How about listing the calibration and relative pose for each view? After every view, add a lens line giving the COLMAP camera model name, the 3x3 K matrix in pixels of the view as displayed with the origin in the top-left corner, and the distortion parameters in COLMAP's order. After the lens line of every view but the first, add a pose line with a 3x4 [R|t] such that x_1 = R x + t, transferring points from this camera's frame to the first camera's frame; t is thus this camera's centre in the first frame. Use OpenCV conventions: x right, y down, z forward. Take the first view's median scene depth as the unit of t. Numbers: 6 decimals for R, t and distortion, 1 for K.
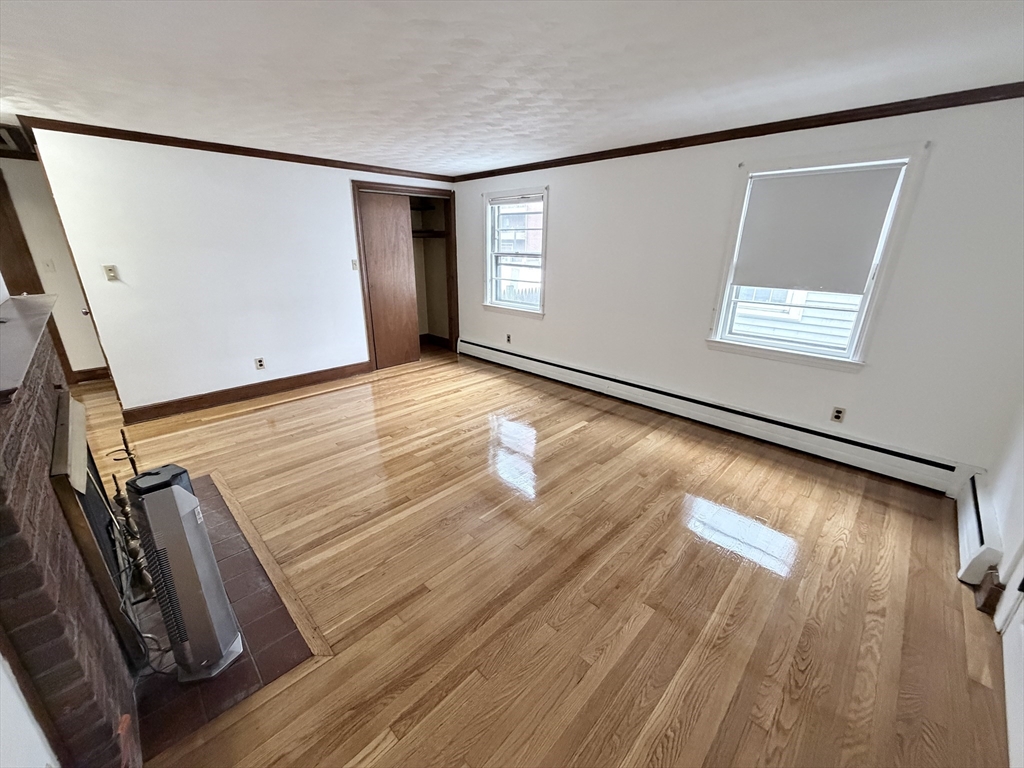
lens RADIAL K [[406.6, 0, 513.7], [0, 406.6, 382.7], [0, 0, 1]] dist [0.002030, -0.000012]
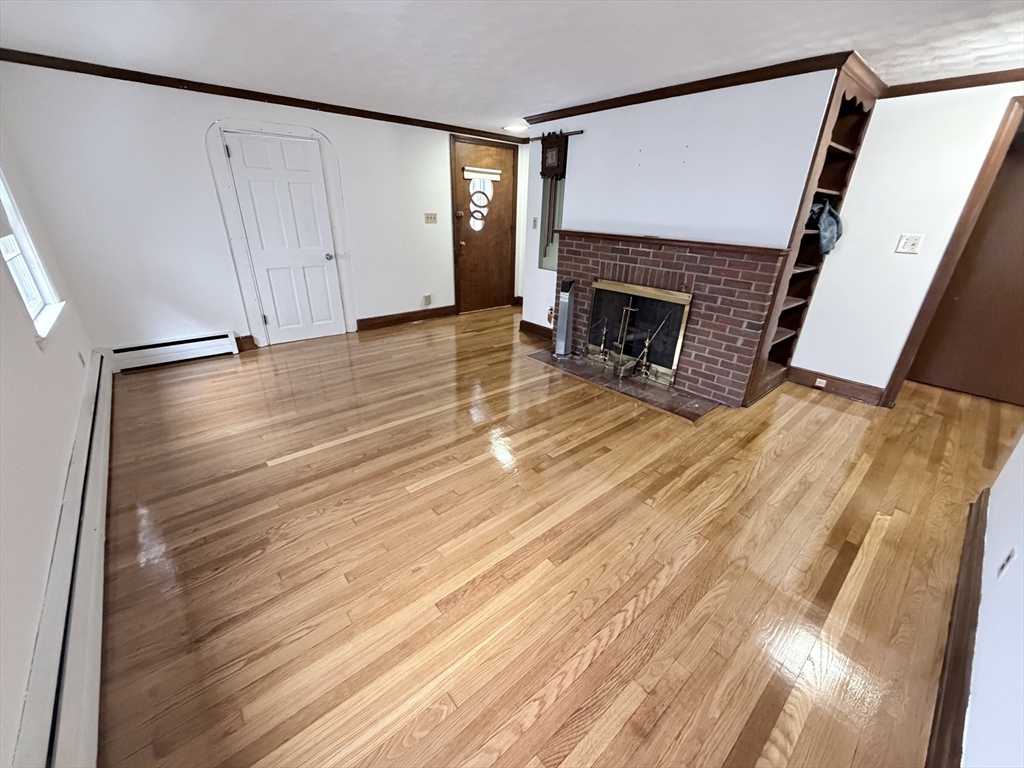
lens RADIAL K [[406.6, 0, 513.2], [0, 406.6, 385.1], [0, 0, 1]] dist [0.002030, -0.000012]
pose [[-0.996234, -0.067034, 0.054997, -0.258766], [-0.012045, 0.735122, 0.677828, -0.472393], [-0.085867, 0.674612, -0.733161, 1.437793]]
